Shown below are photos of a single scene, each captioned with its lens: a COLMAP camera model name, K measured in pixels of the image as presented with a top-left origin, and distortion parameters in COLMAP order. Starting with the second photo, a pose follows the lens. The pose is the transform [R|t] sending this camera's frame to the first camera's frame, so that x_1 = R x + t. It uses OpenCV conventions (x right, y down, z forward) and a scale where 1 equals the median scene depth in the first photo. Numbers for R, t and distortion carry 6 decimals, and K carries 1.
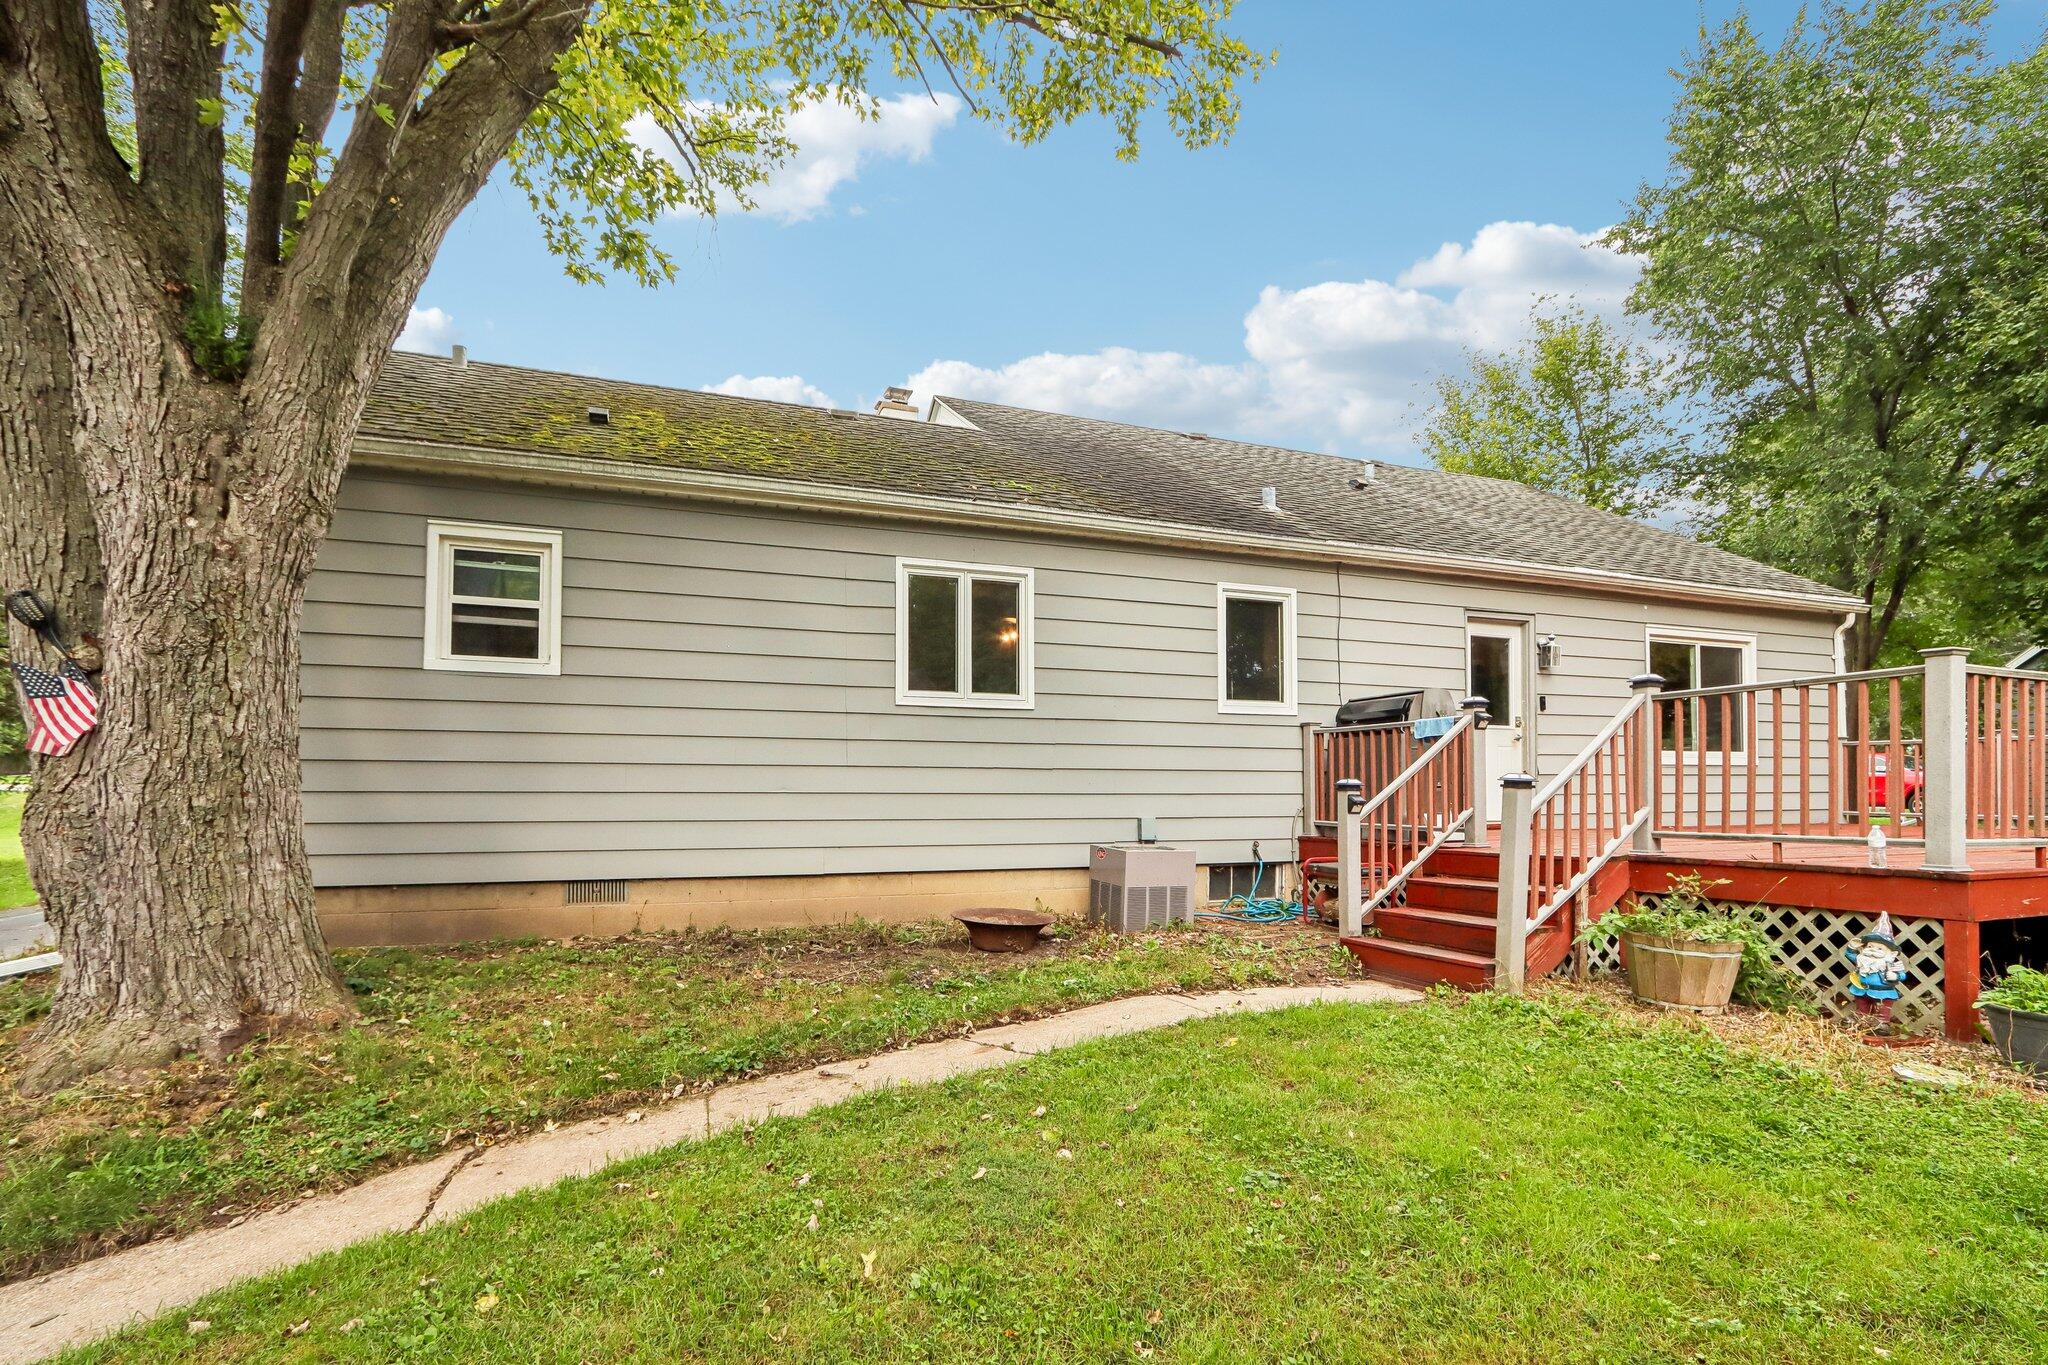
lens RADIAL K [[918.0, 0, 752.0], [0, 918.0, 780.8], [0, 0, 1]] dist [-0.010854, -0.000429]
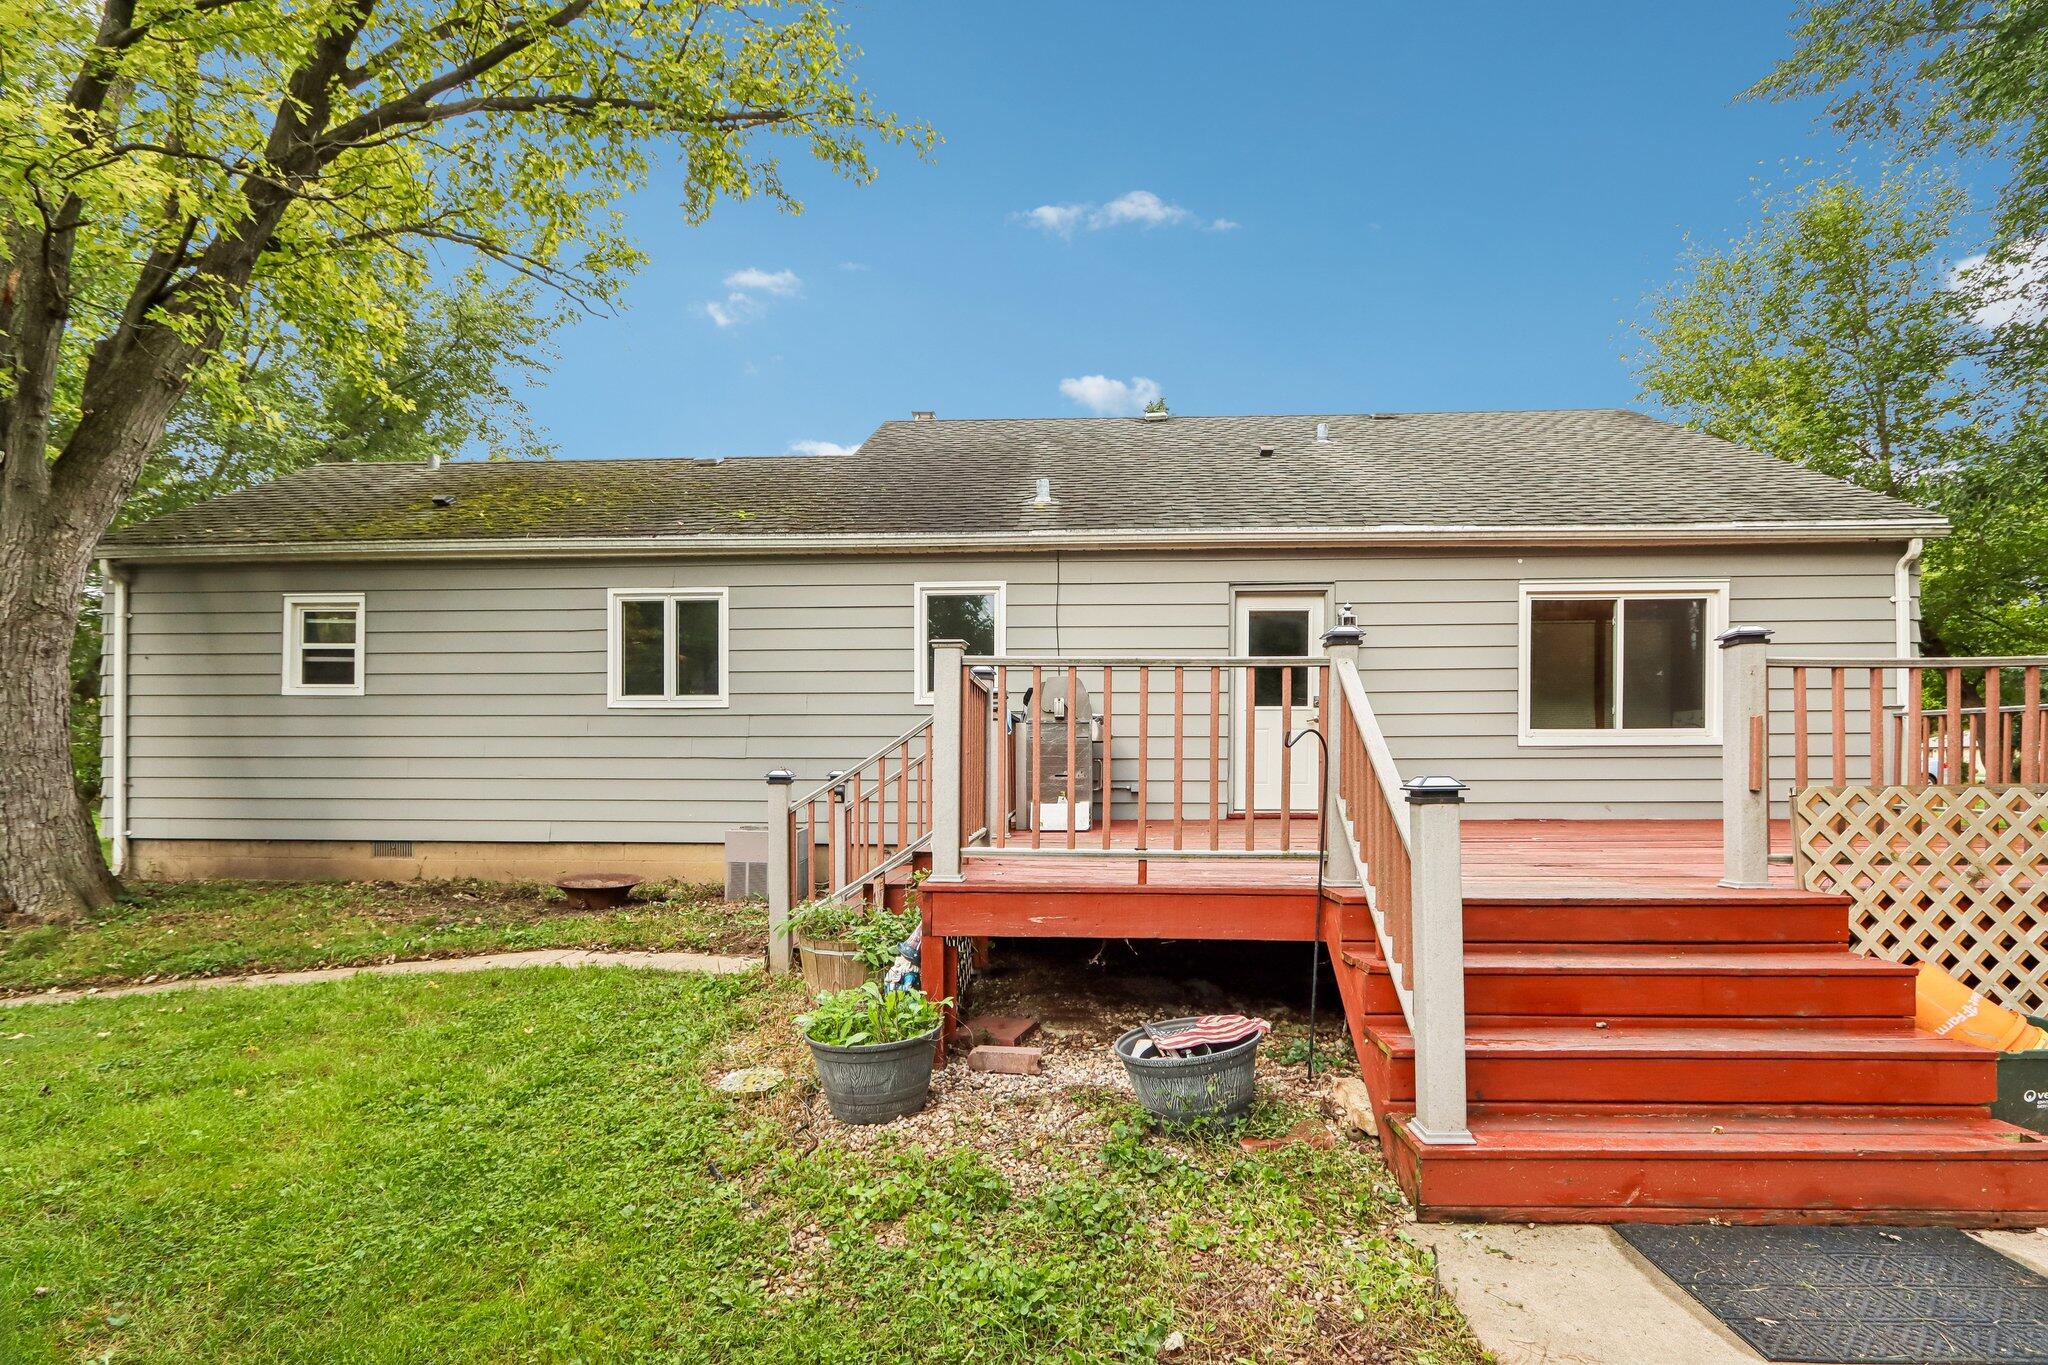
lens RADIAL K [[840.9, 0, 1031.9], [0, 840.9, 761.1], [0, 0, 1]] dist [-0.007805, -0.000456]
pose [[0.936778, -0.001920, -0.349918, 1.109583], [0.005723, 0.999935, 0.009834, -0.018873], [0.349876, -0.011215, 0.936729, 0.138236]]
